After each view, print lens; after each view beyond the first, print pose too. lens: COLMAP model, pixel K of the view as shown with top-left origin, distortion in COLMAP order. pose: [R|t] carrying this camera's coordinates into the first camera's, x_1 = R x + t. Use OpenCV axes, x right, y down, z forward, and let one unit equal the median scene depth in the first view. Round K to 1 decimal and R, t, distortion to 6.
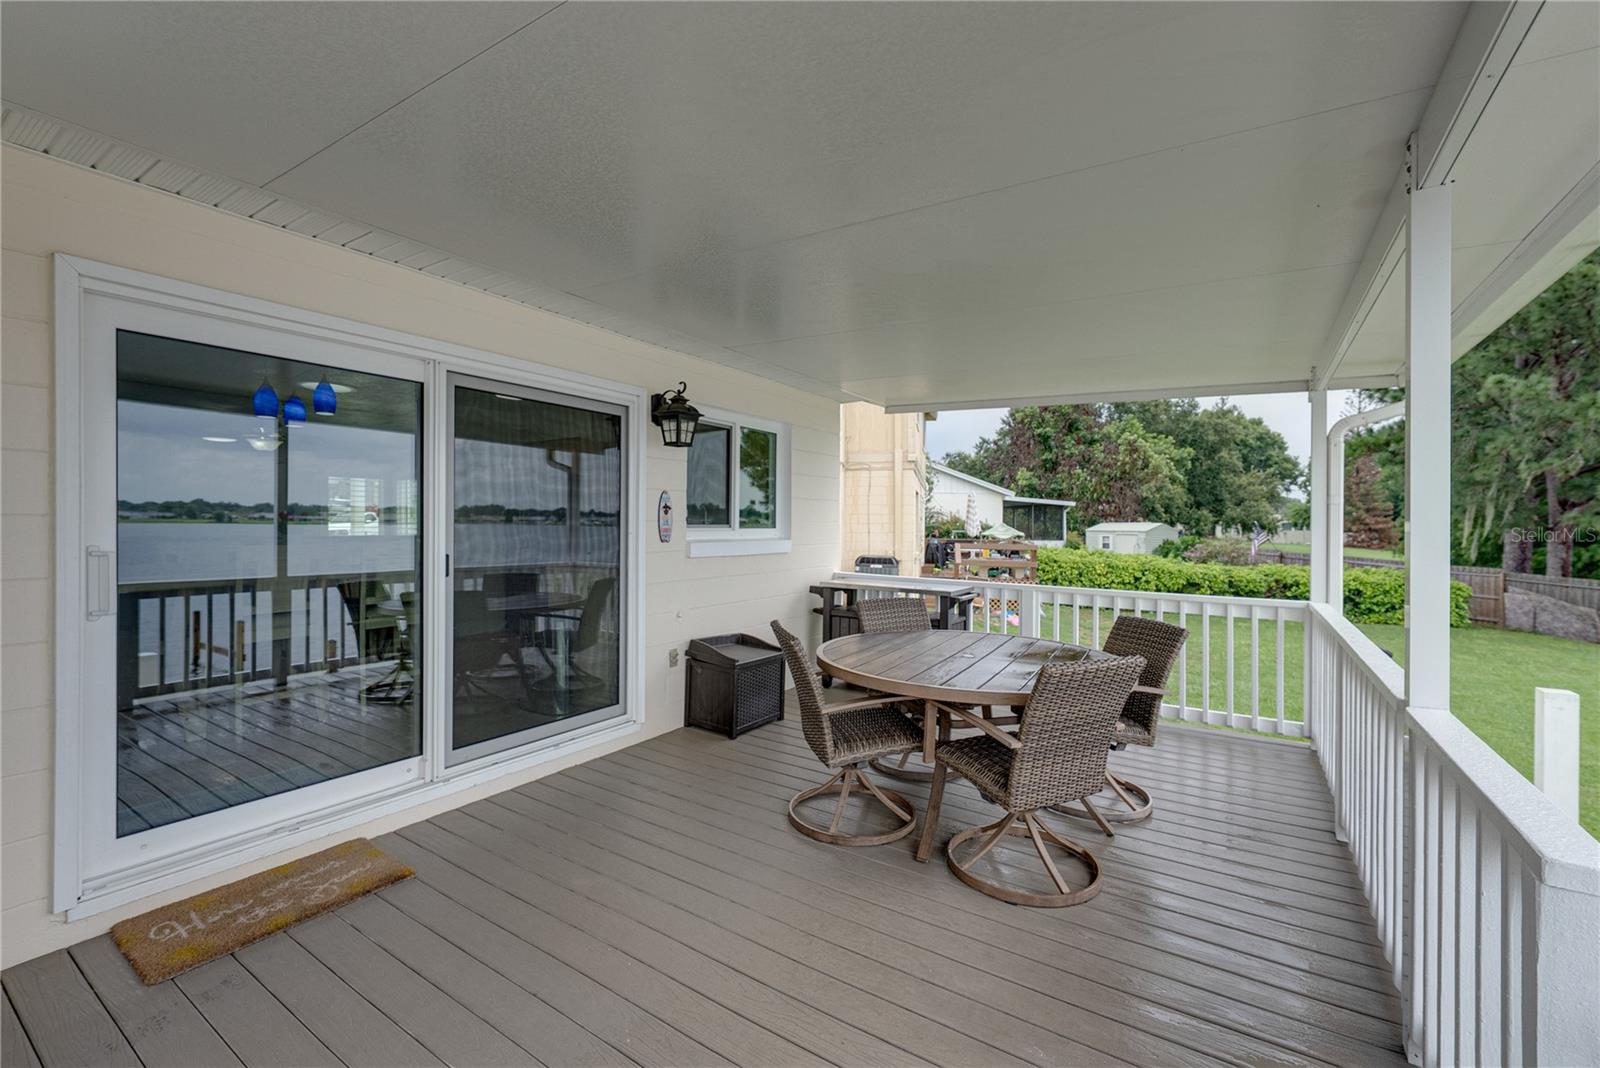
lens RADIAL K [[681.2, 0, 803.7], [0, 681.2, 531.8], [0, 0, 1]] dist [0.000379, 0.000079]
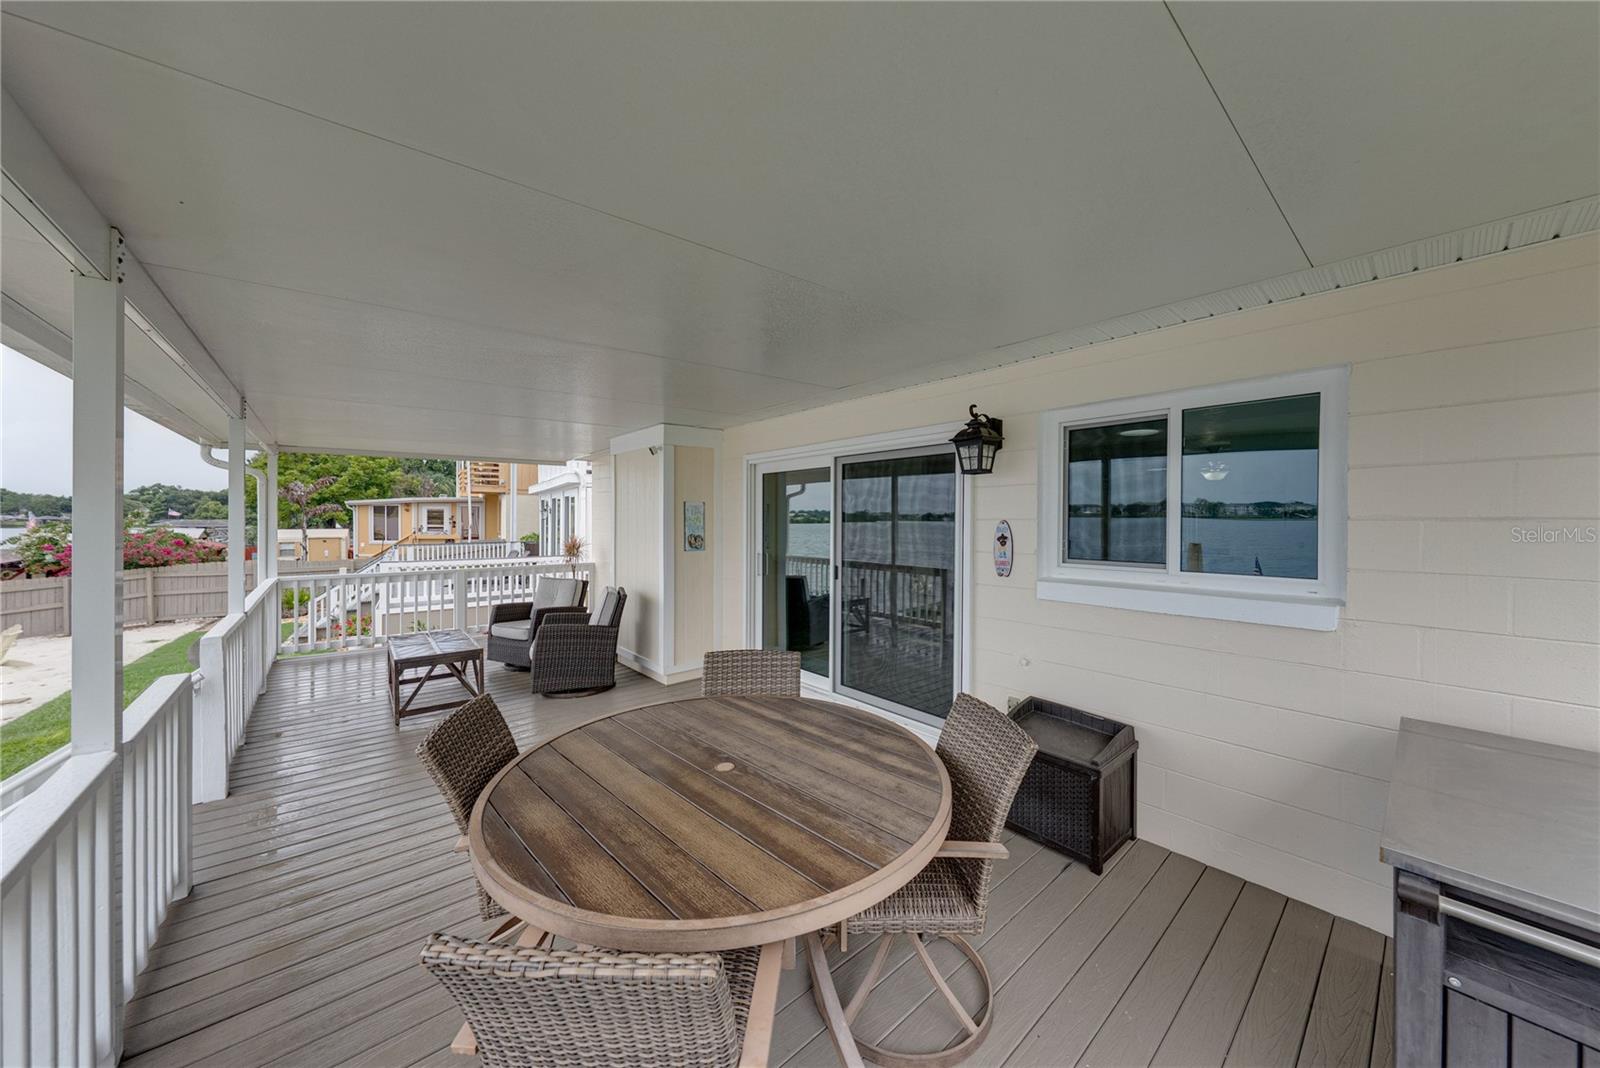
lens RADIAL K [[557.4, 0, 807.8], [0, 557.4, 515.5], [0, 0, 1]] dist [0.001435, -0.000334]
pose [[-0.283813, -0.014617, -0.958768, 0.424951], [-0.016438, 0.999811, -0.010377, -0.039305], [0.958739, 0.012815, -0.283999, 0.681672]]
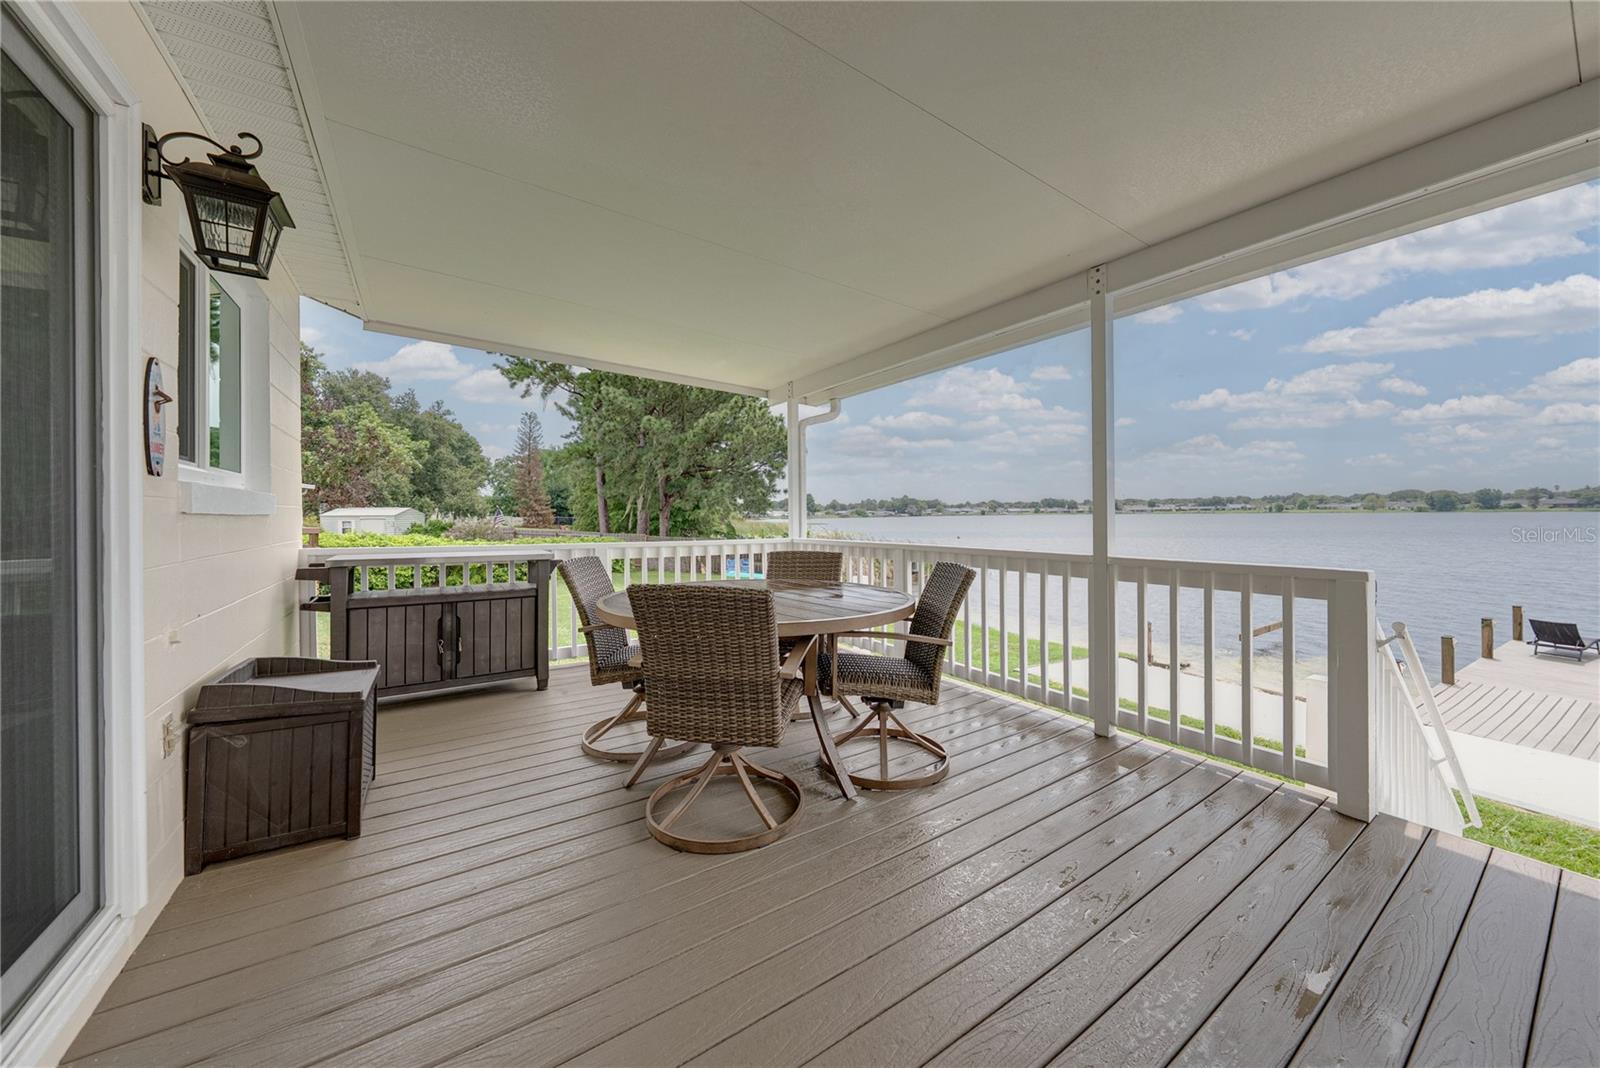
lens RADIAL K [[557.4, 0, 810.1], [0, 557.4, 523.0], [0, 0, 1]] dist [0.001435, -0.000334]
pose [[0.377788, -0.025119, 0.925551, -0.267729], [0.018802, 0.999634, 0.019455, 0.032456], [-0.925701, 0.010052, 0.378122, 0.338004]]
